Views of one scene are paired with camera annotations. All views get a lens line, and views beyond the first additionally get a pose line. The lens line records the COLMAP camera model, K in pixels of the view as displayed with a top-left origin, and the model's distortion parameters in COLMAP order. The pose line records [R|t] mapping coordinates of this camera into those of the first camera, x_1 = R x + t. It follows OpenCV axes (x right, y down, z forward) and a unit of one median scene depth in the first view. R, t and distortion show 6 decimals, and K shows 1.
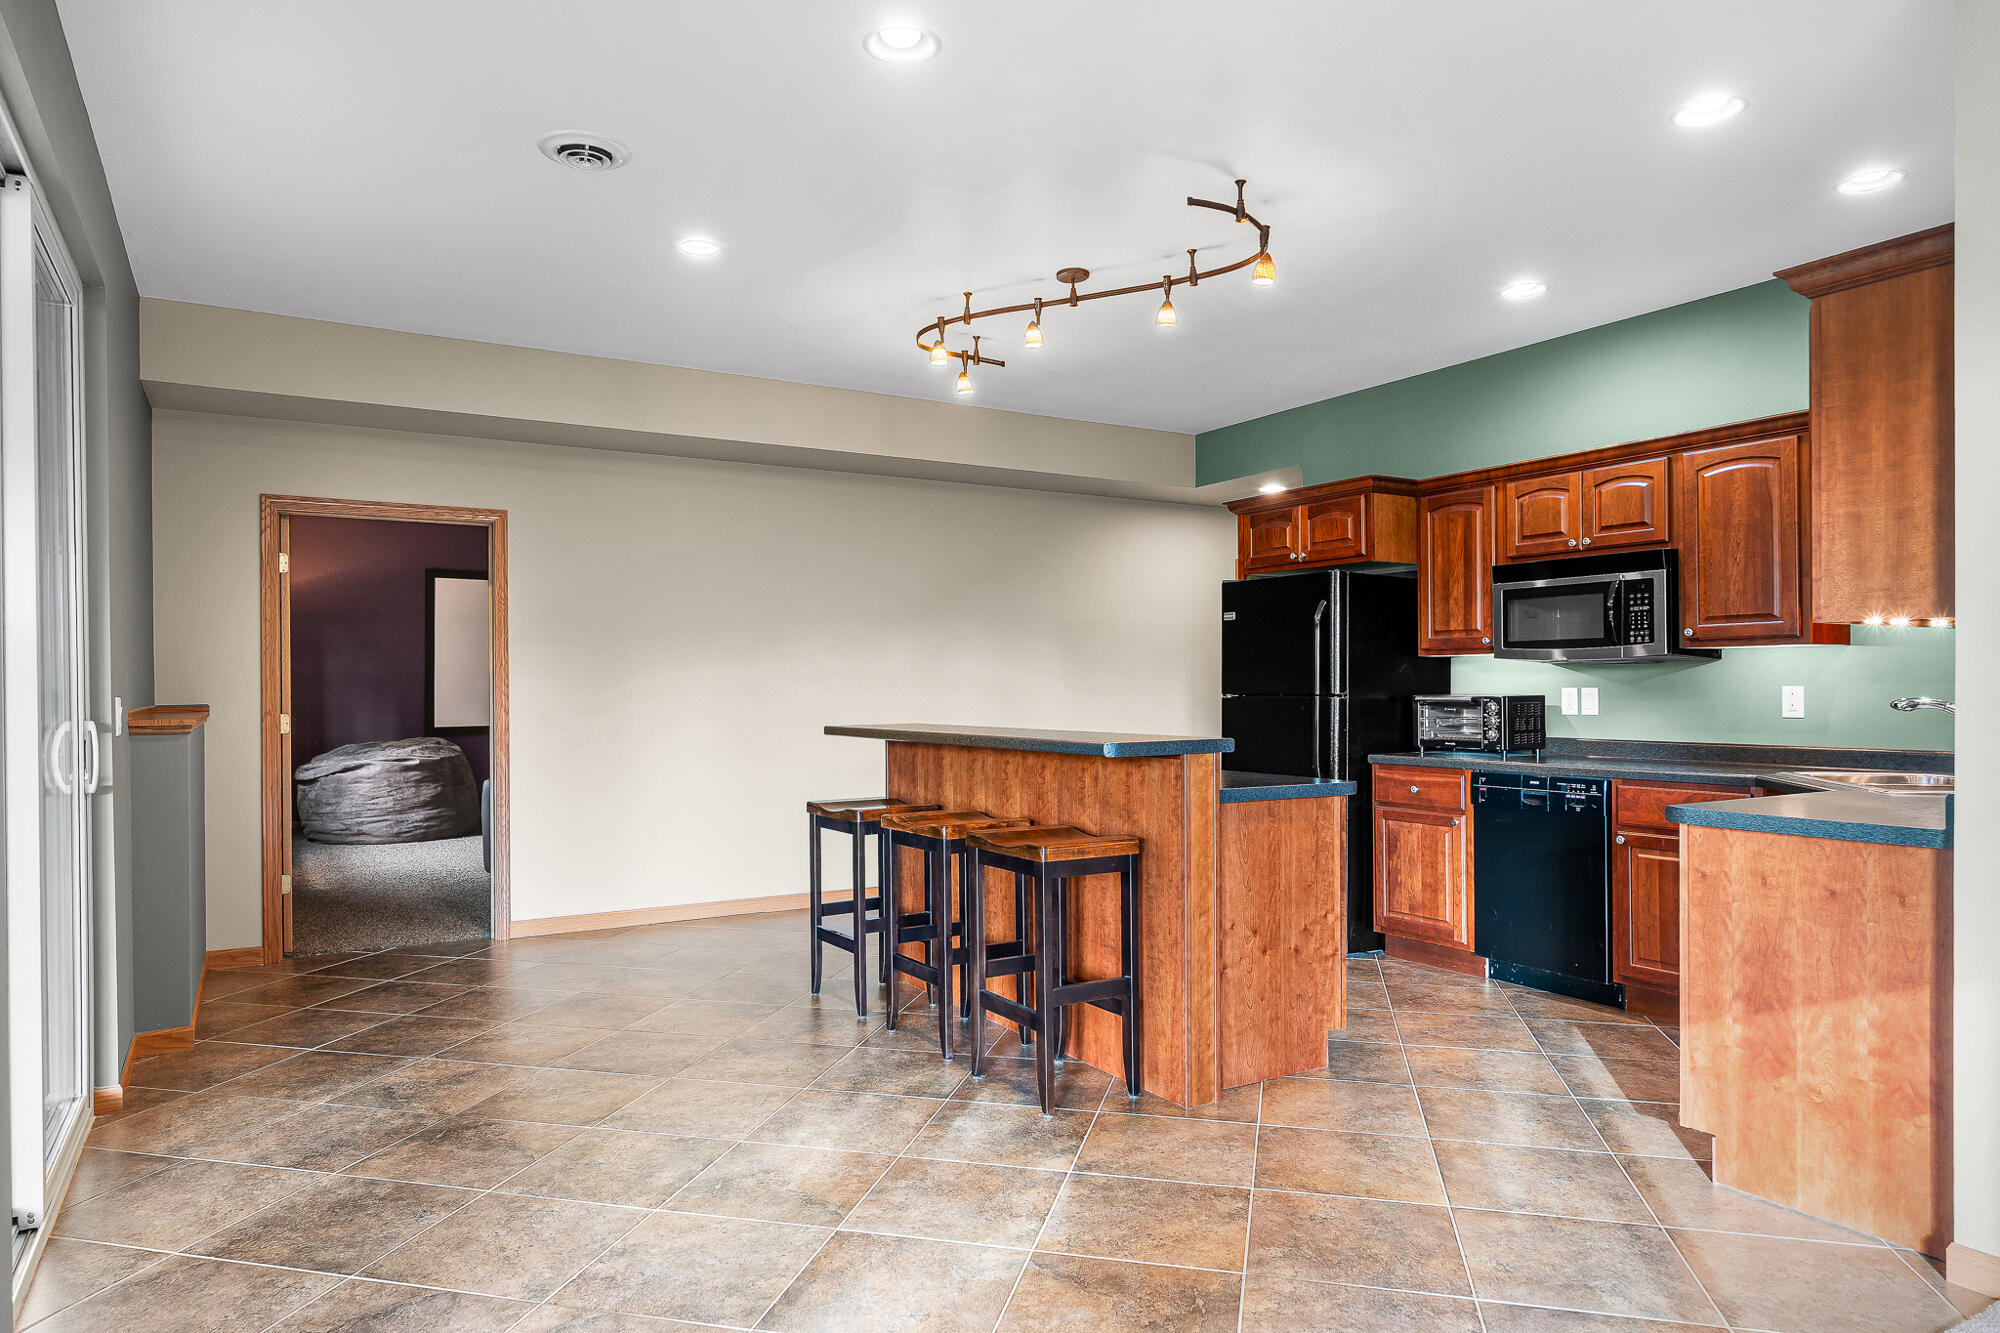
lens RADIAL K [[1231.6, 0, 1000.8], [0, 1231.6, 684.6], [0, 0, 1]] dist [-0.001440, 0.000663]
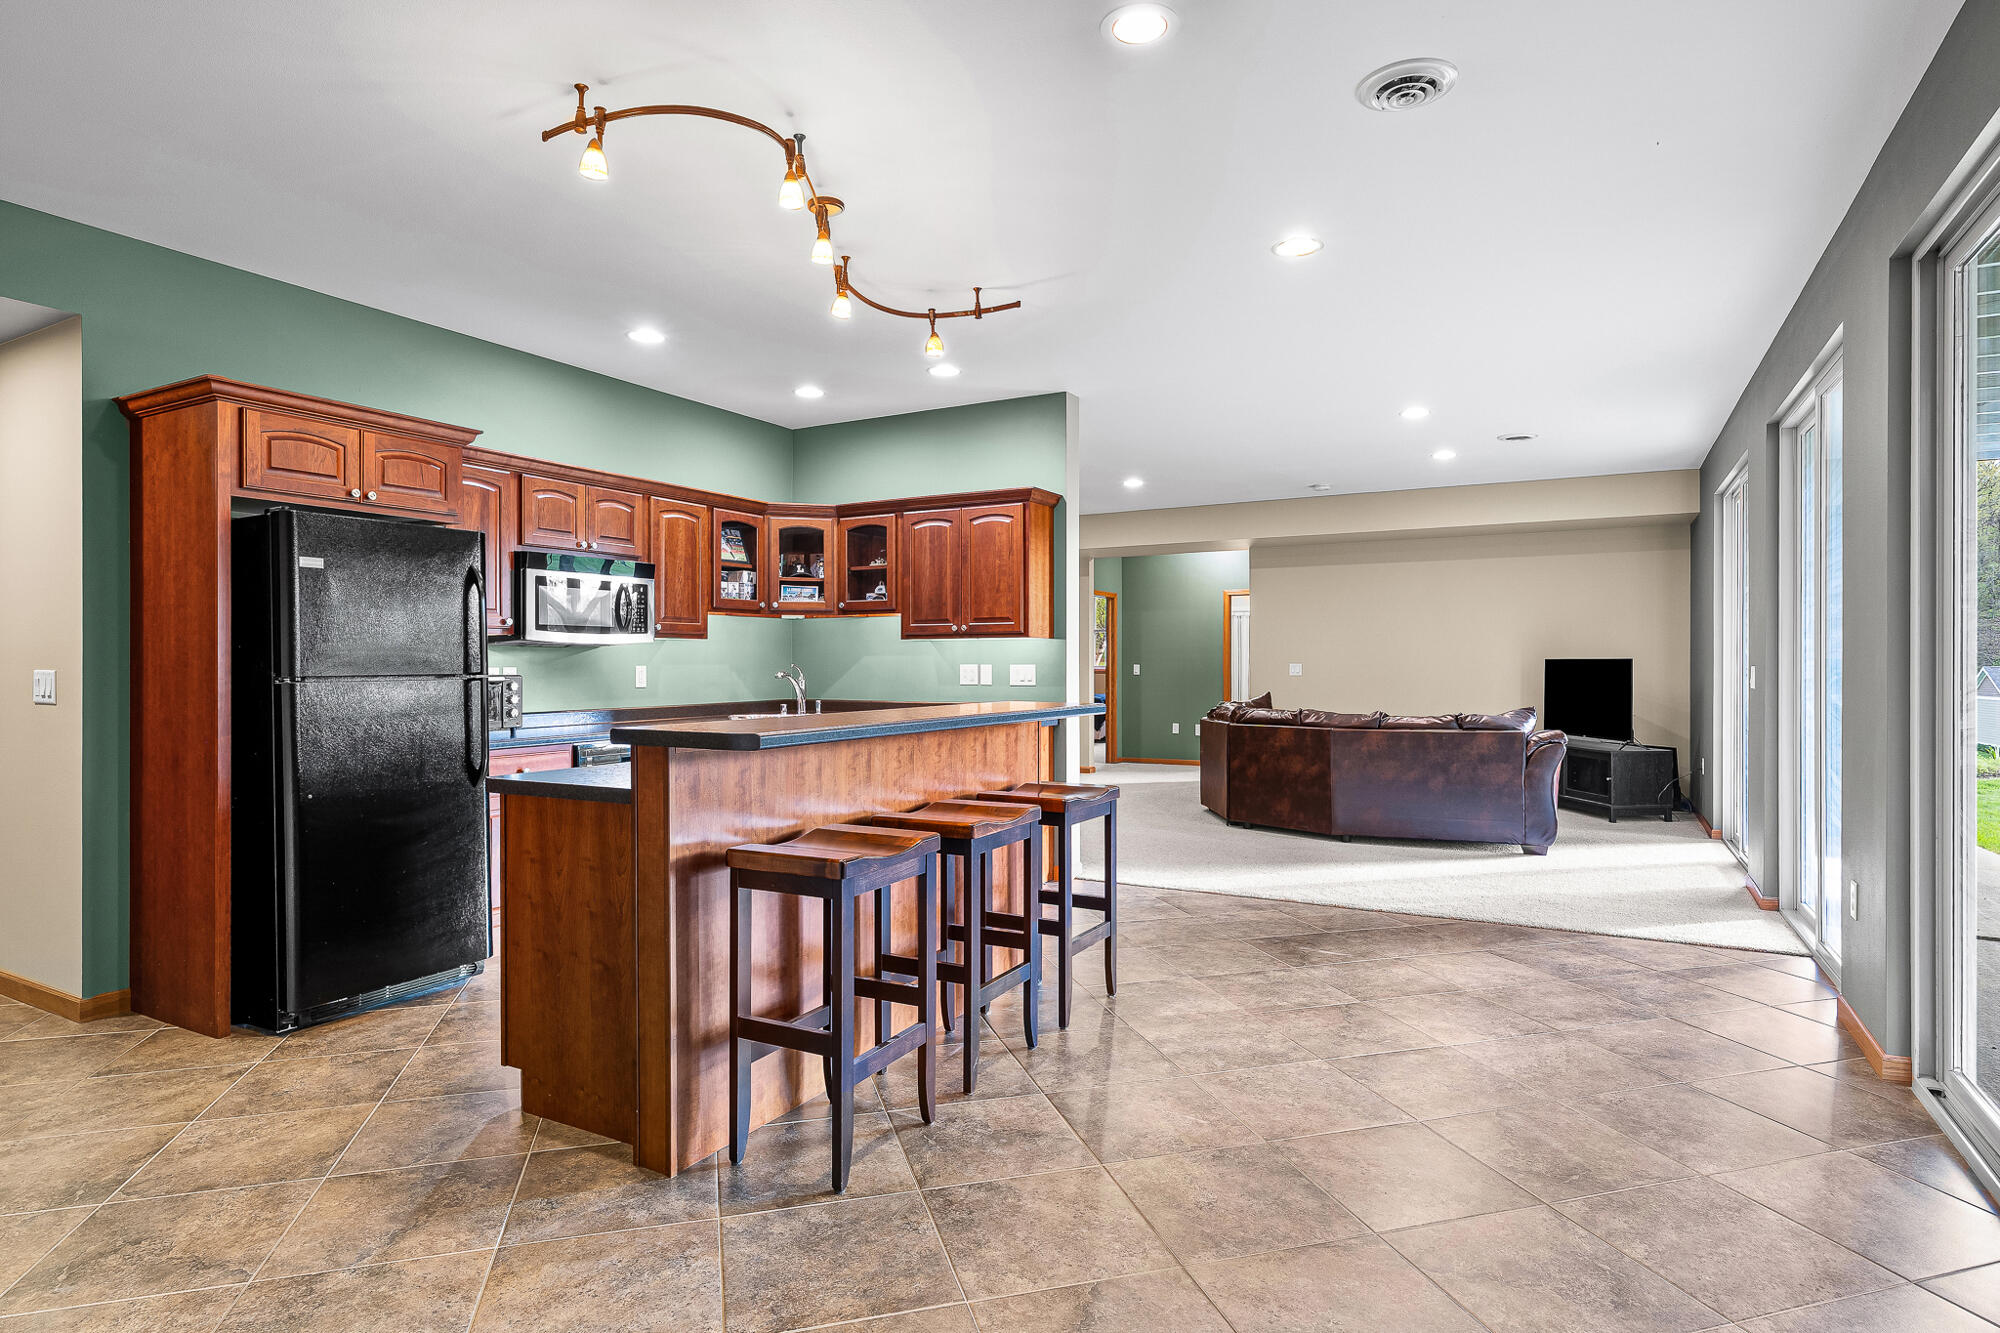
lens RADIAL K [[1068.2, 0, 1000.0], [0, 1068.2, 666.5], [0, 0, 1]] dist [0.002729, 0.000459]
pose [[-0.494863, 0.004195, 0.868961, -0.671534], [0.004888, 0.999986, -0.002044, 0.006183], [-0.868957, 0.003236, -0.494877, 1.269594]]
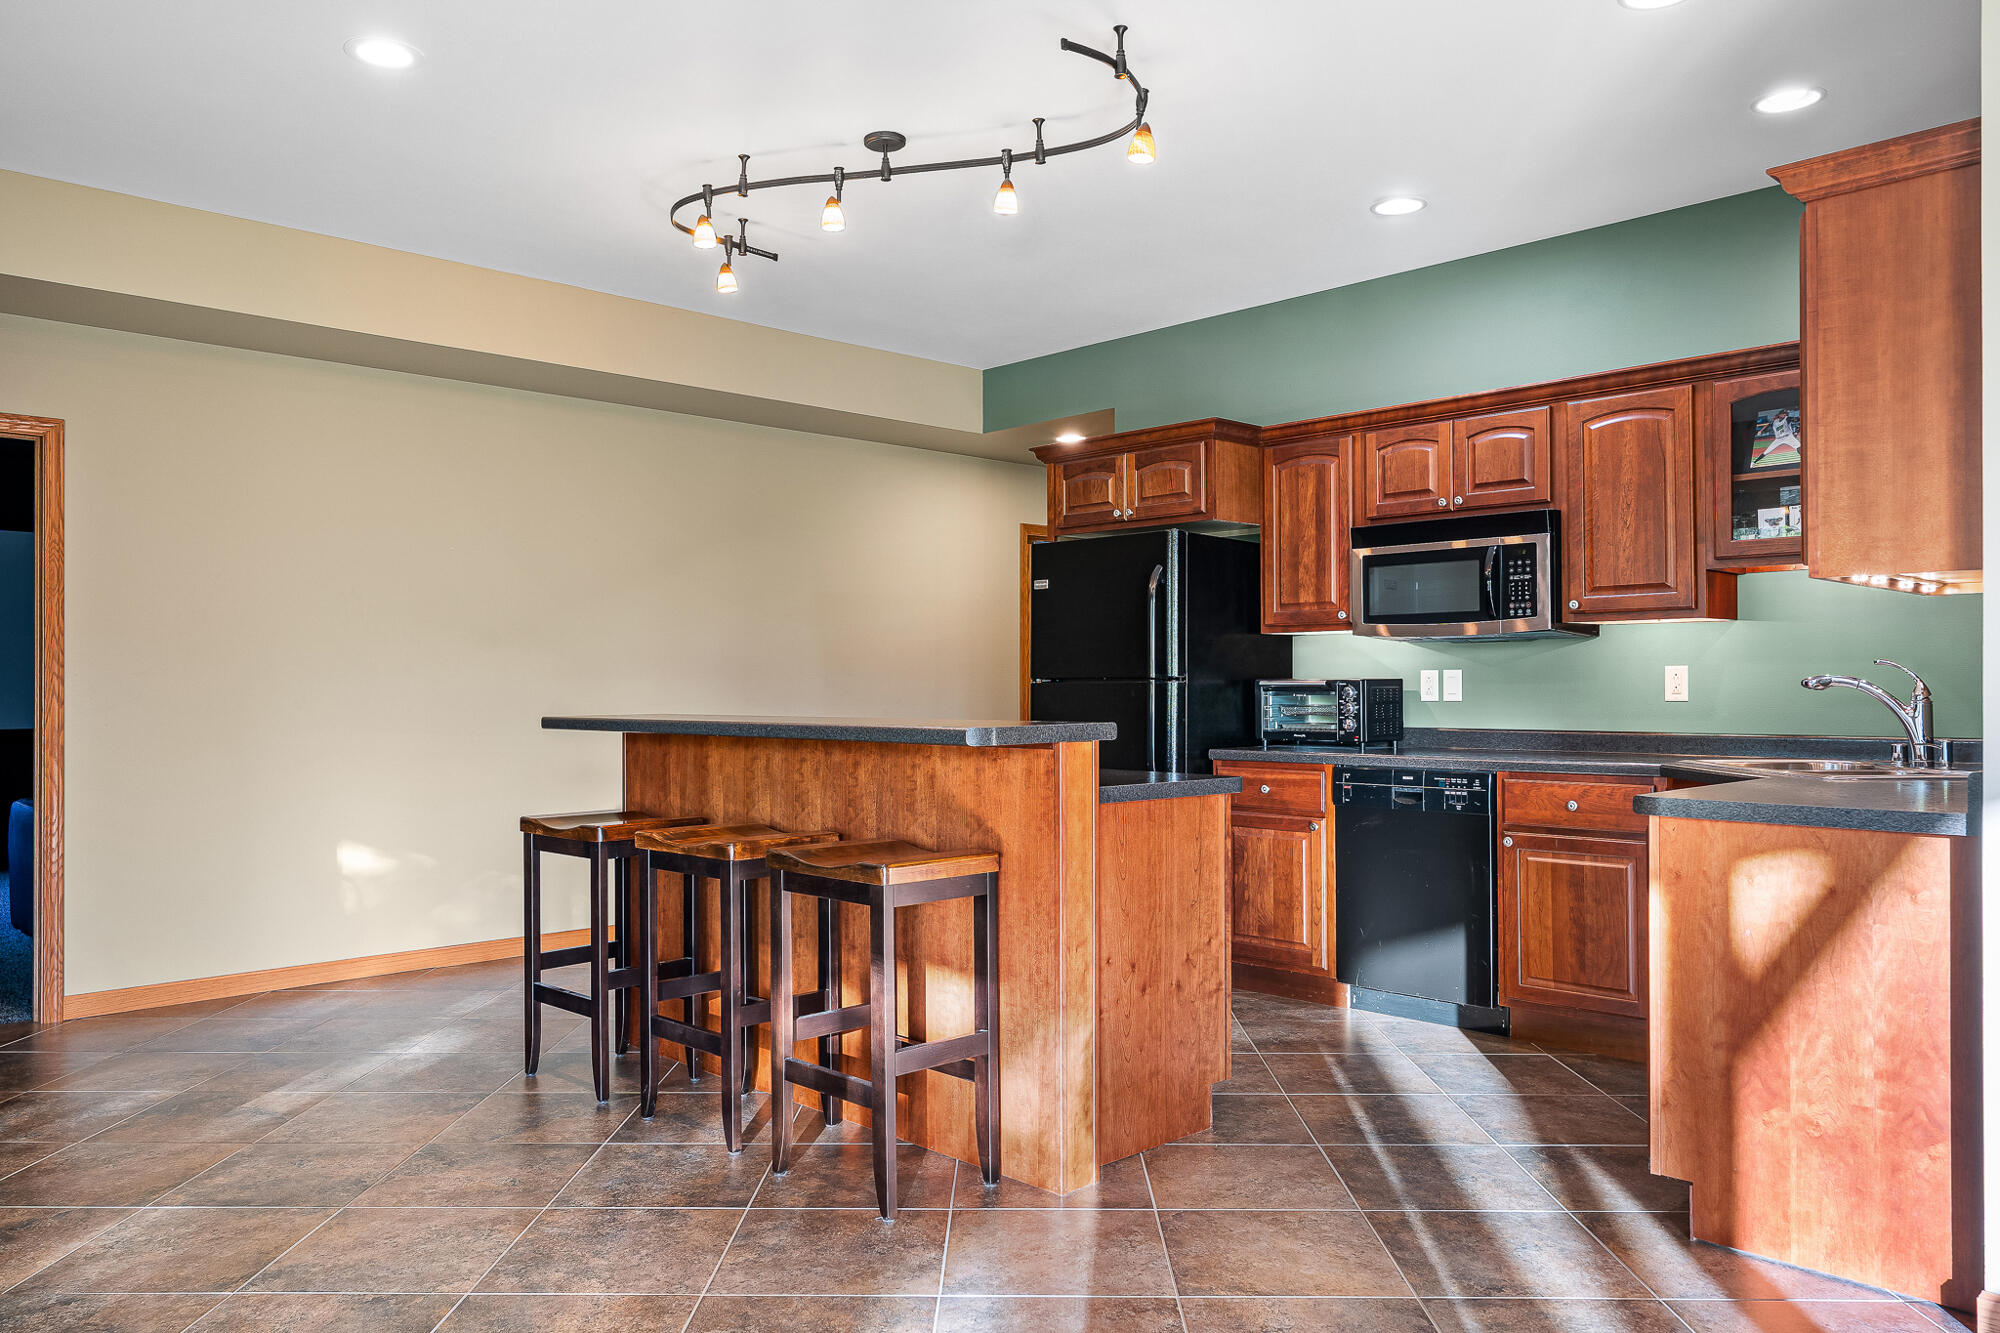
lens RADIAL K [[1428.5, 0, 1000.0], [0, 1428.5, 666.5], [0, 0, 1]] dist [0.001913, -0.002158]
pose [[0.975115, 0.003410, 0.221675, -0.070342], [-0.000635, 0.999921, -0.012587, 0.015258], [-0.221700, 0.012133, 0.975039, 0.093427]]
